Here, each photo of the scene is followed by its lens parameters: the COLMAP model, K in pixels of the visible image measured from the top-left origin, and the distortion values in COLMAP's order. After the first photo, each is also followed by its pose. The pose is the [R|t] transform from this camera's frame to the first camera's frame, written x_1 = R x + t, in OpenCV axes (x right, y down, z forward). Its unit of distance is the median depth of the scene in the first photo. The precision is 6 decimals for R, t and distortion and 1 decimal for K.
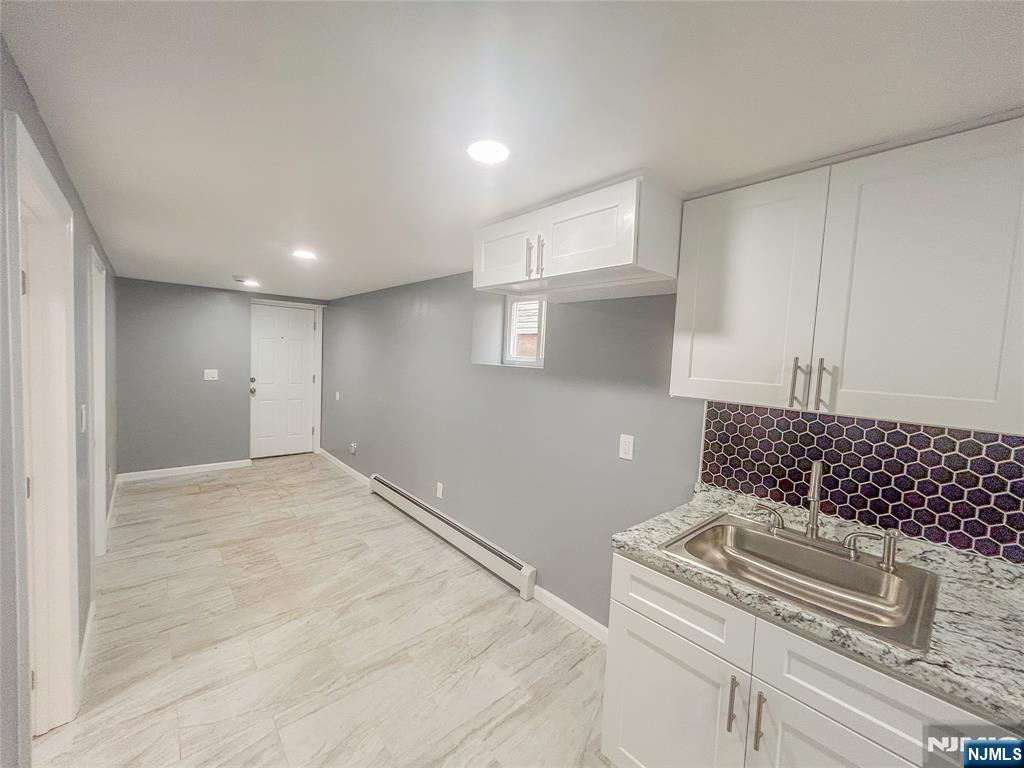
lens RADIAL K [[413.1, 0, 512.0], [0, 413.1, 384.0], [0, 0, 1]] dist [-0.000804, 0.000395]
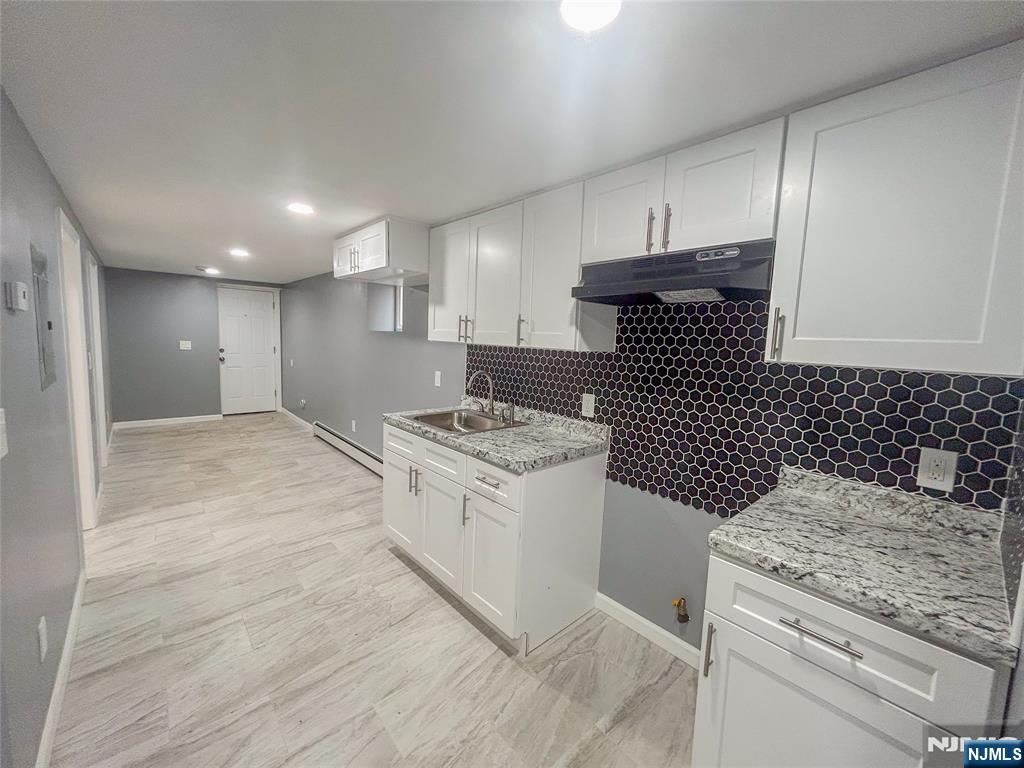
lens RADIAL K [[413.1, 0, 512.0], [0, 413.1, 384.0], [0, 0, 1]] dist [-0.000804, 0.000395]
pose [[0.999924, -0.008381, 0.008995, 0.452252], [0.007972, 0.998973, 0.044608, 0.086281], [-0.009360, -0.044533, 0.998964, -0.479431]]
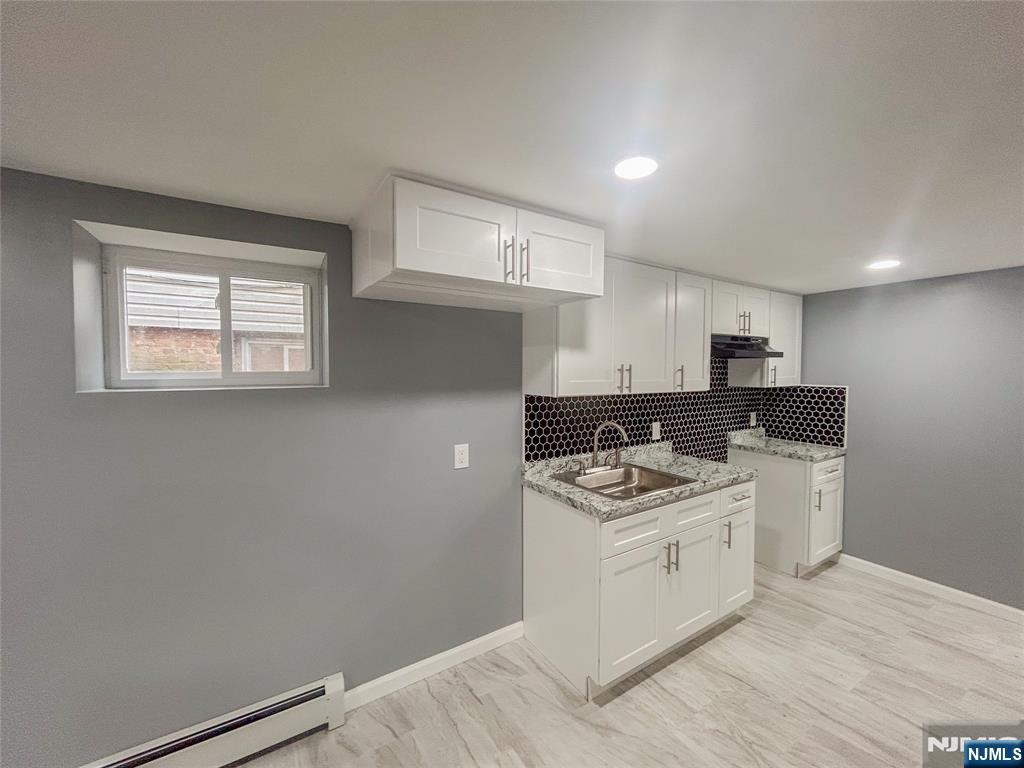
lens RADIAL K [[410.7, 0, 512.0], [0, 410.7, 384.0], [0, 0, 1]] dist [0.002630, 0.000250]
pose [[0.150705, -0.084532, 0.984958, -0.559663], [0.070737, 0.994706, 0.074545, -0.073058], [-0.986045, 0.058439, 0.155886, 0.591442]]
